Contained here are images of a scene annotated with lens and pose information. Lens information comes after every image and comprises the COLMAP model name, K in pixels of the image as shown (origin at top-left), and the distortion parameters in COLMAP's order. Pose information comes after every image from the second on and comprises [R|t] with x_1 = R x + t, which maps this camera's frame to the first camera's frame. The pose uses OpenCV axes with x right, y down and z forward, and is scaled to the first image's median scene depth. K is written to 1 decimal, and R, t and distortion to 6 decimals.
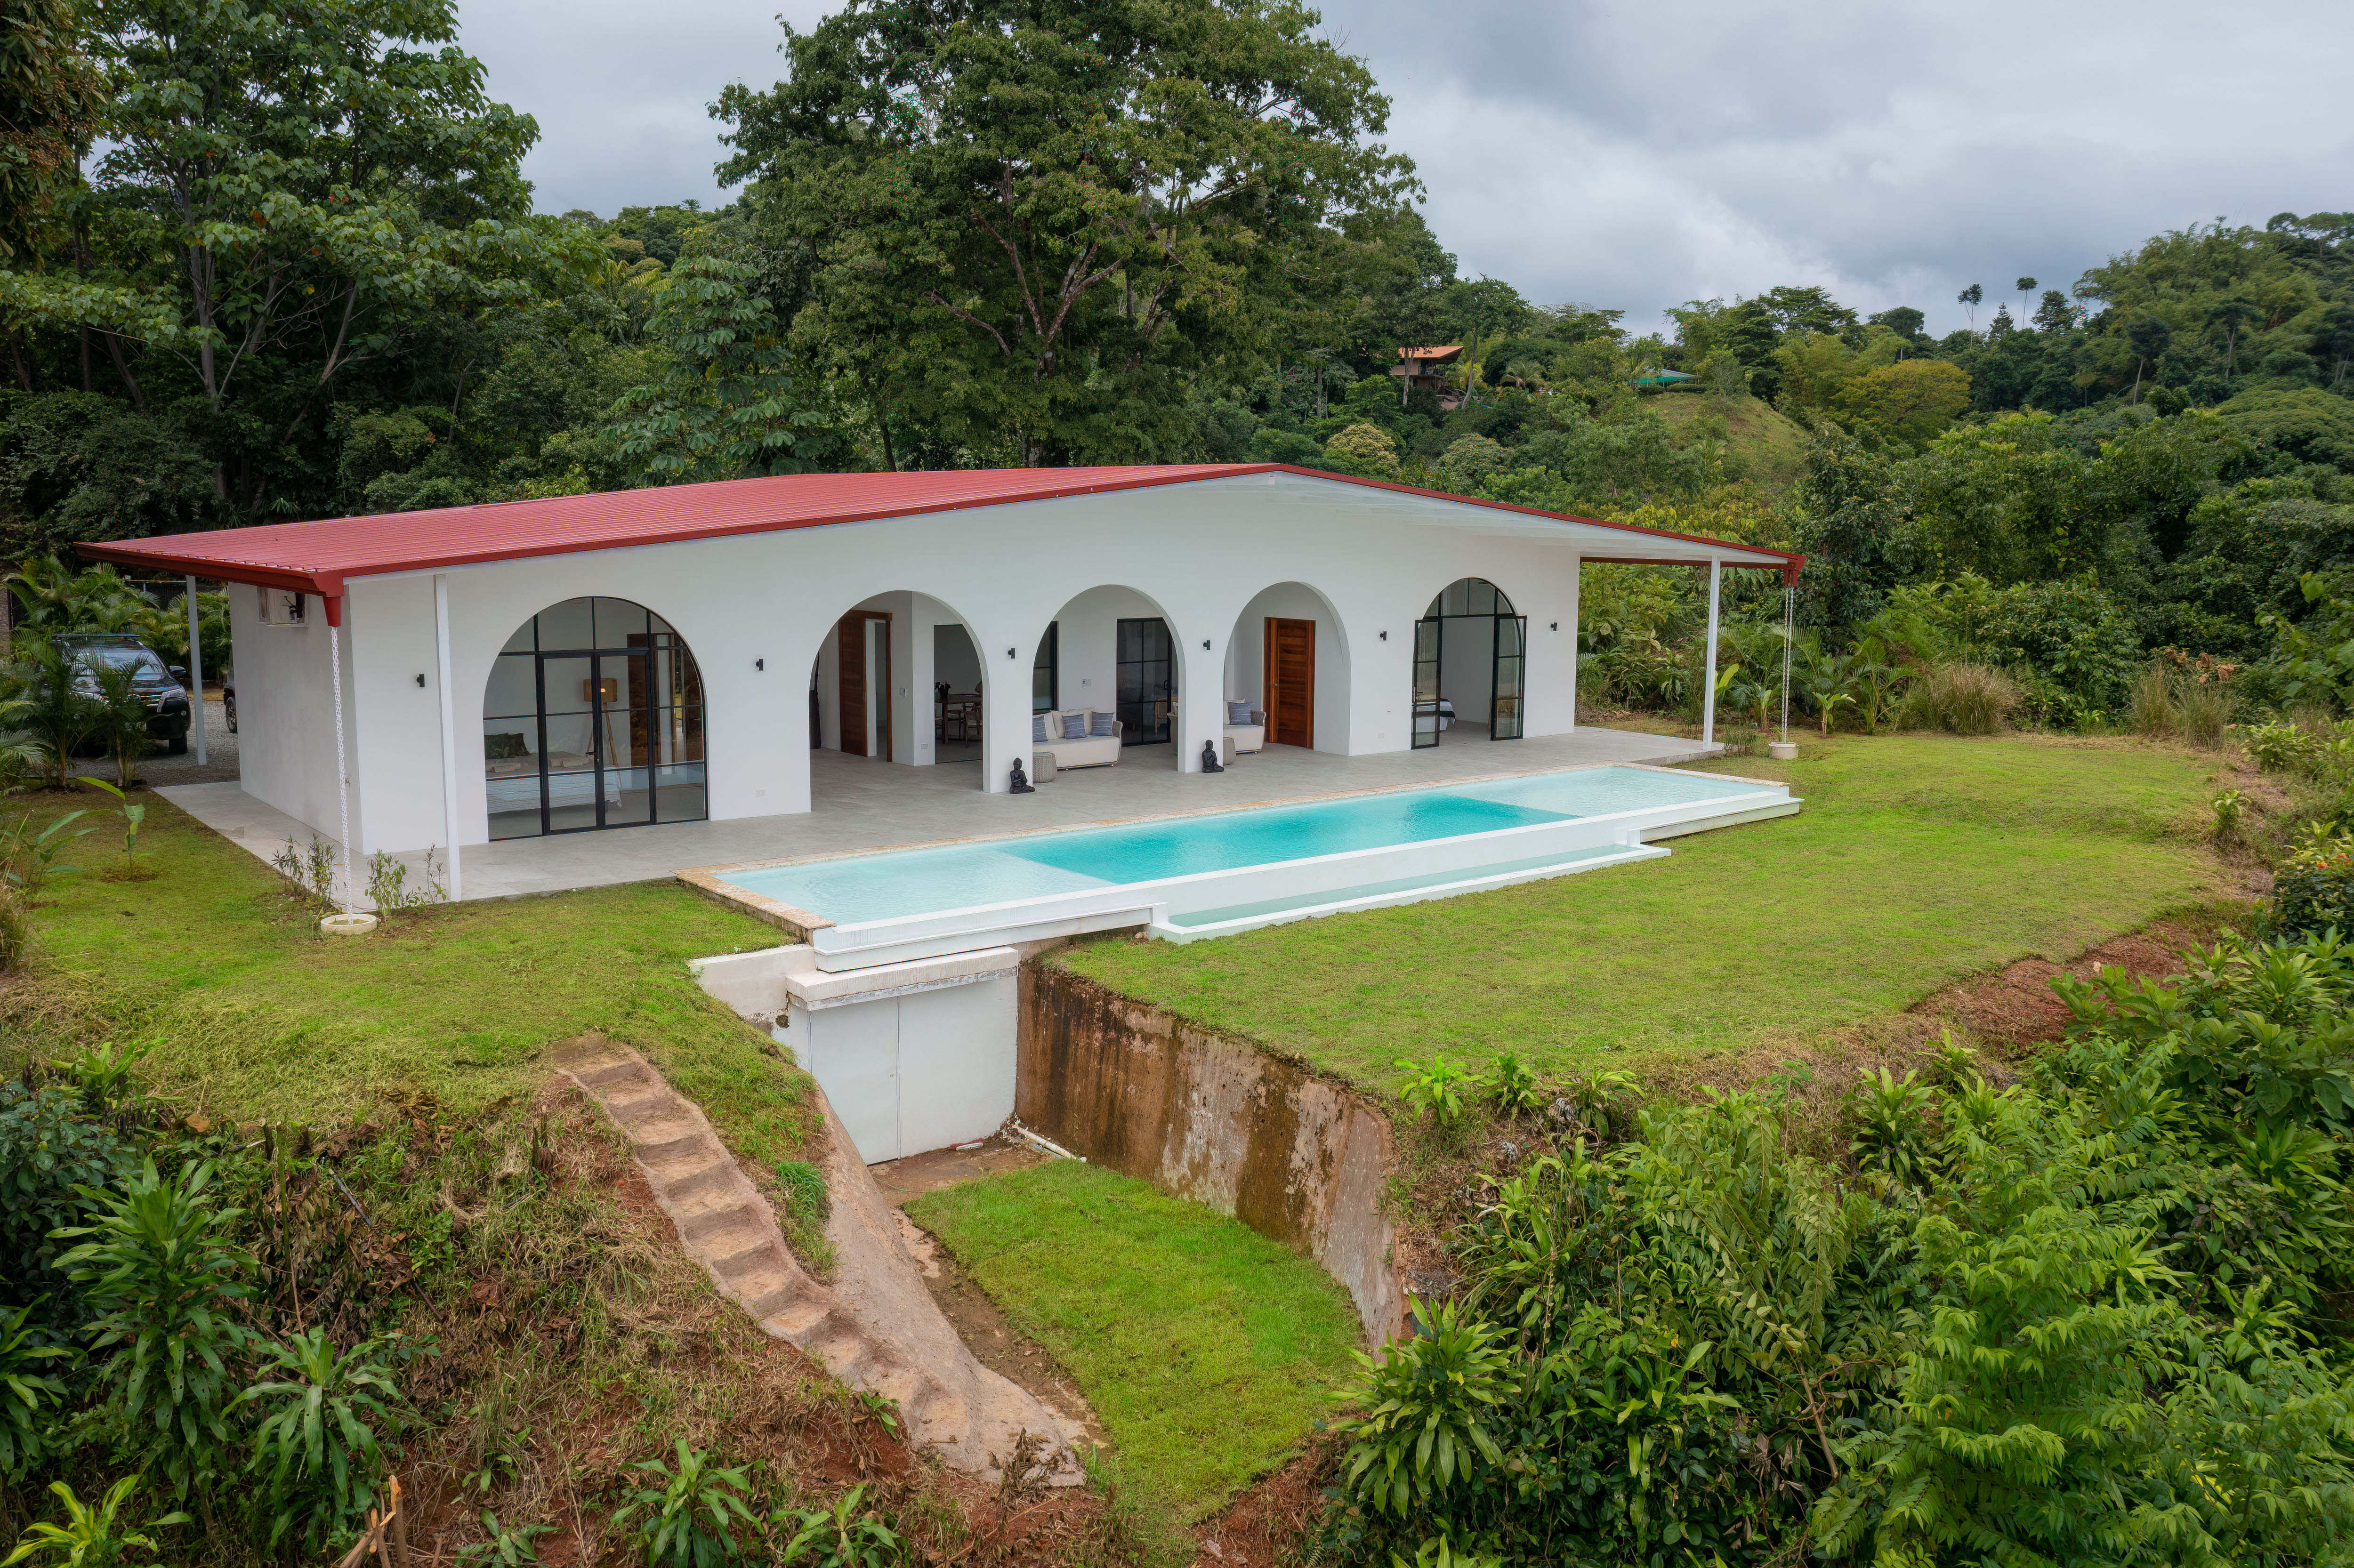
lens RADIAL K [[2241.2, 0, 1102.5], [0, 2241.2, 789.9], [0, 0, 1]] dist [-0.001122, -0.009145]
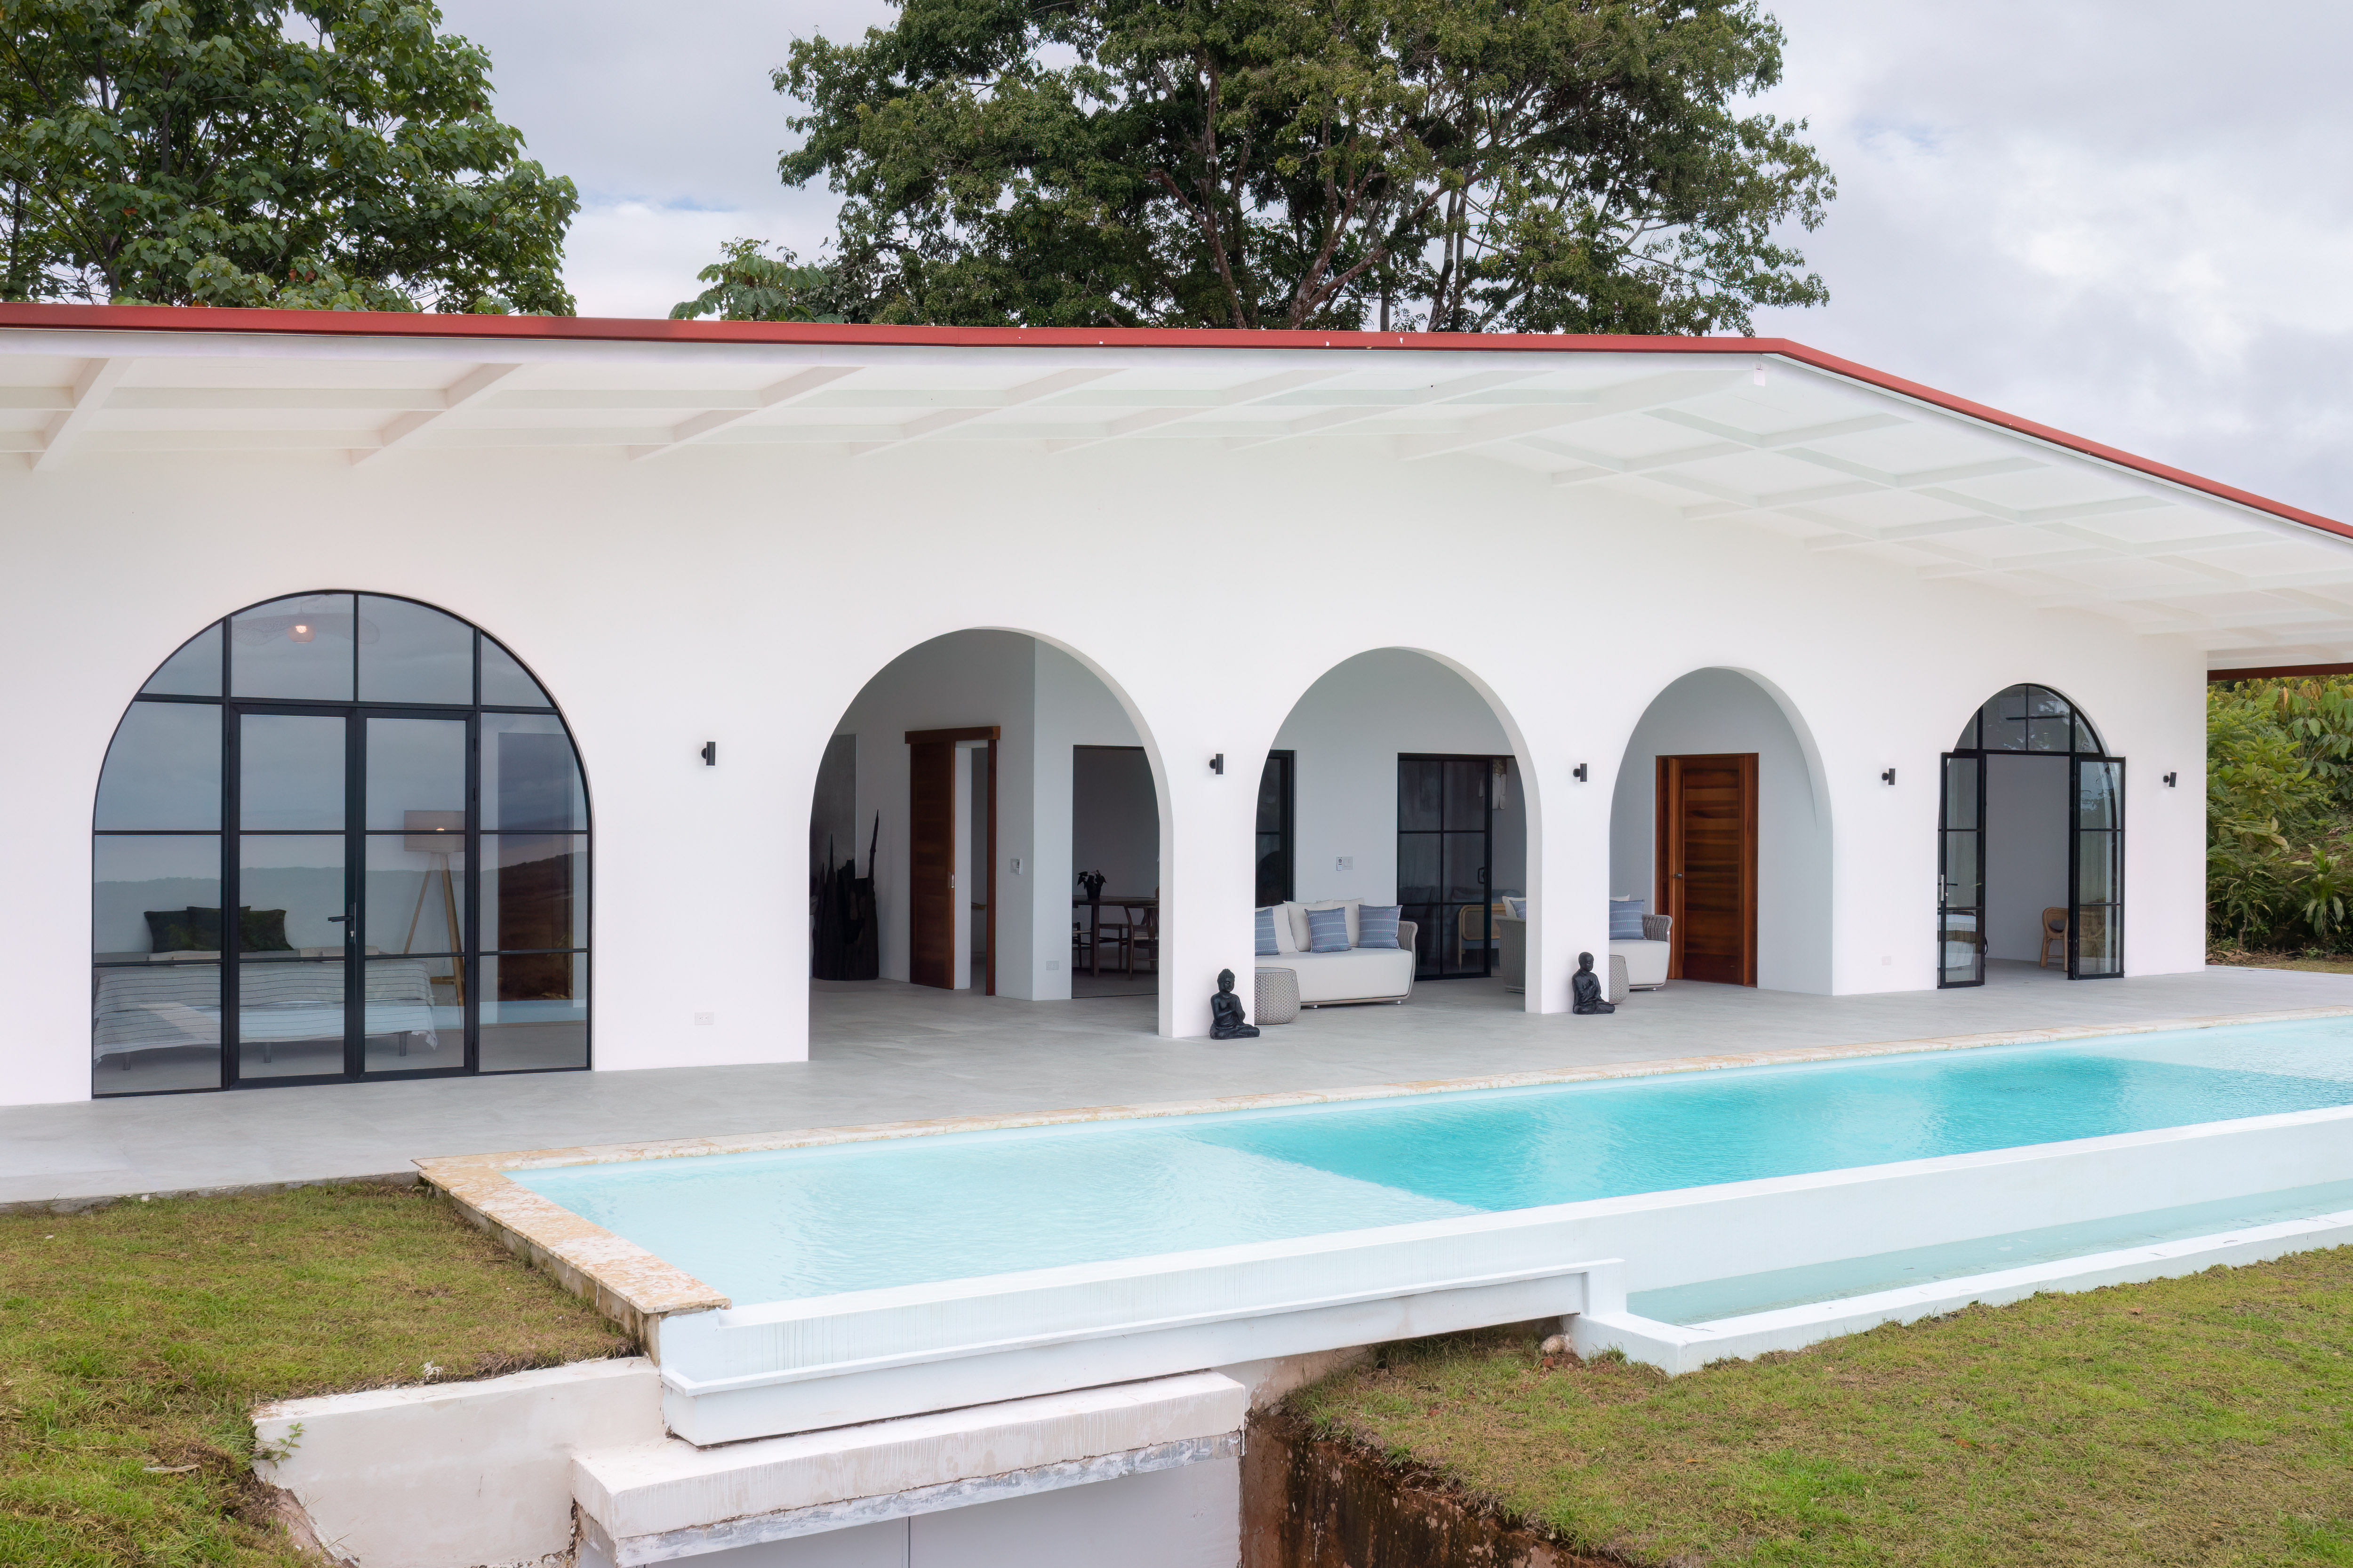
lens RADIAL K [[2240.4, 0, 1102.0], [0, 2240.4, 789.9], [0, 0, 1]] dist [-0.001122, -0.009145]
pose [[0.996685, 0.002257, -0.081323, -0.023273], [-0.015165, 0.987249, -0.158458, 0.025208], [0.079929, 0.159166, 0.984011, 0.461044]]
